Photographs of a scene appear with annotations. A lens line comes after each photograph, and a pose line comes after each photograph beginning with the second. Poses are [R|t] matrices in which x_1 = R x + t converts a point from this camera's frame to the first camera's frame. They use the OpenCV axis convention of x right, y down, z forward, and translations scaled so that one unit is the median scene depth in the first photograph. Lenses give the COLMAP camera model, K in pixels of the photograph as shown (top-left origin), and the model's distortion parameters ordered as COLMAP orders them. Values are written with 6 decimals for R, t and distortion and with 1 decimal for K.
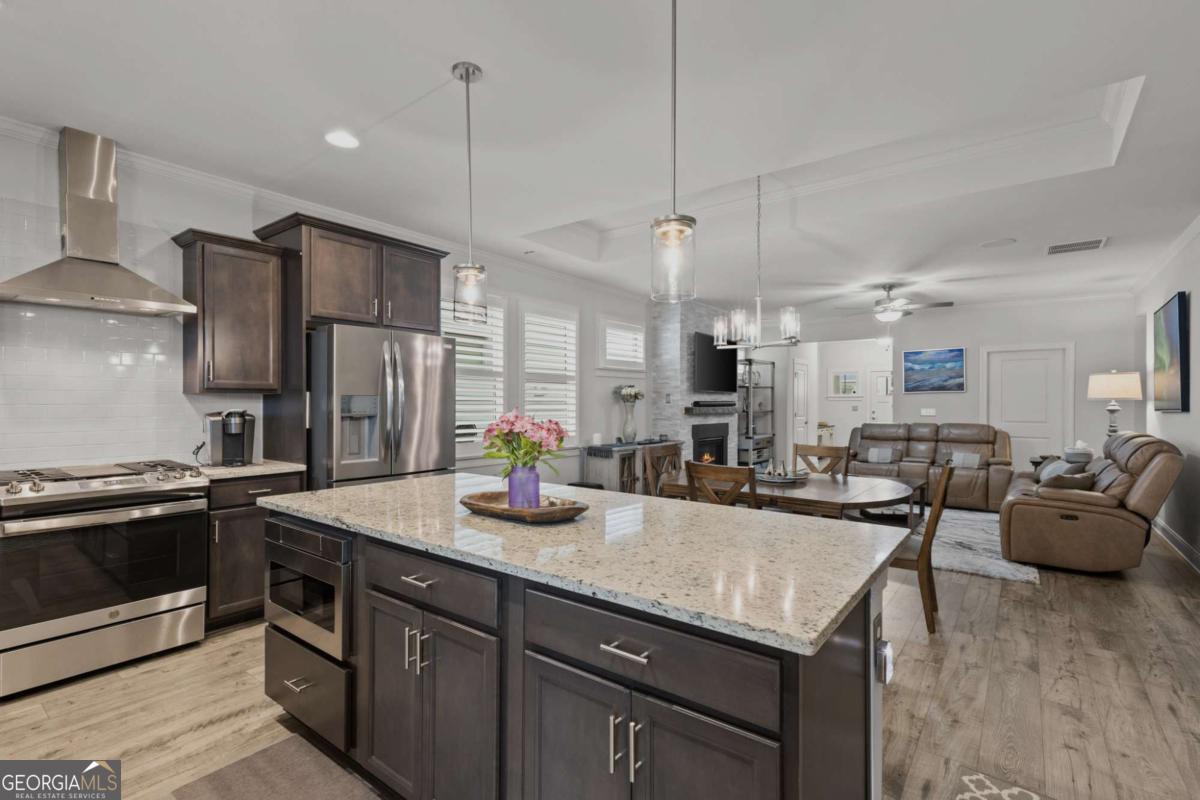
lens RADIAL K [[545.4, 0, 605.2], [0, 545.4, 401.2], [0, 0, 1]] dist [0.014018, 0.000117]
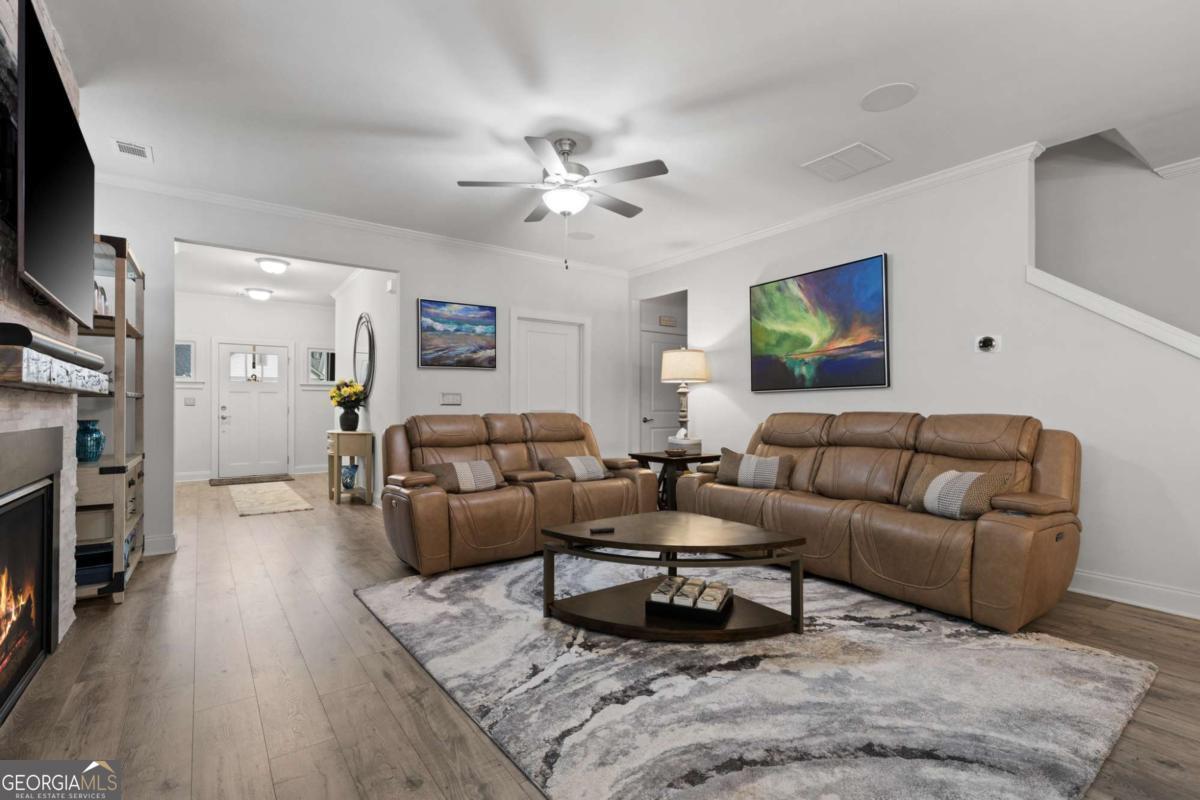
lens RADIAL K [[545.4, 0, 595.0], [0, 545.4, 407.7], [0, 0, 1]] dist [0.014018, 0.000117]
pose [[0.282151, -0.003124, 0.959365, 0.022627], [-0.004822, 0.999977, 0.004674, 0.029796], [-0.959358, -0.005945, 0.282129, 0.721463]]
